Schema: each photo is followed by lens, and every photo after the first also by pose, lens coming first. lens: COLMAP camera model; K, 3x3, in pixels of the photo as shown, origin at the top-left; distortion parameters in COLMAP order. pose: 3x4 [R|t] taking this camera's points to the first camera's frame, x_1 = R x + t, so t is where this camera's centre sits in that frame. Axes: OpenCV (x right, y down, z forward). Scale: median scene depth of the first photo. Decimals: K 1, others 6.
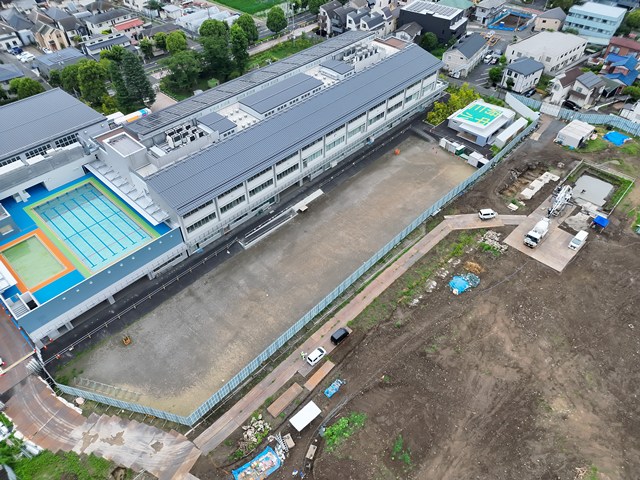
lens RADIAL K [[451.3, 0, 320.0], [0, 451.3, 240.0], [0, 0, 1]] dist [0.068967, -0.062253]
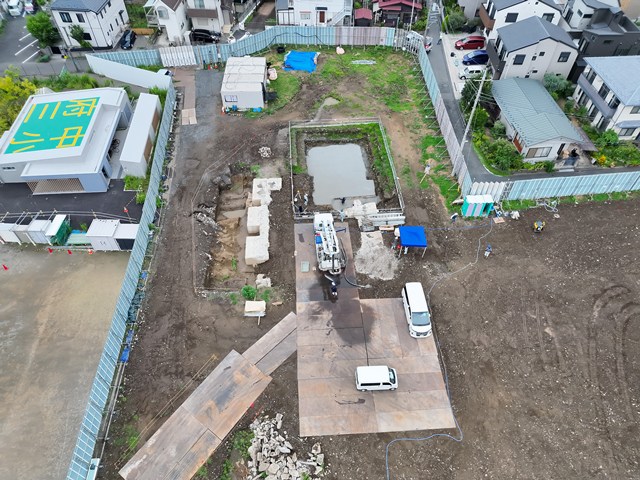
lens RADIAL K [[451.3, 0, 320.0], [0, 451.3, 240.0], [0, 0, 1]] dist [0.068967, -0.062253]
pose [[0.670206, -0.565595, 0.480548, 0.271477], [0.522447, 0.819420, 0.235799, -0.171667], [-0.527137, 0.093027, 0.844673, 0.556805]]
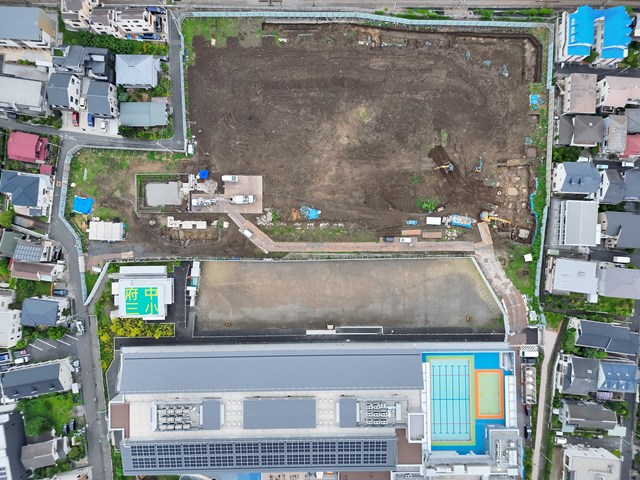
lens RADIAL K [[451.3, 0, 320.0], [0, 451.3, 240.0], [0, 0, 1]] dist [0.068967, -0.062253]
pose [[-0.695401, -0.718545, -0.010517, 0.178449], [0.499908, -0.494216, 0.711226, -0.867613], [-0.516245, 0.489330, 0.702884, -0.116486]]
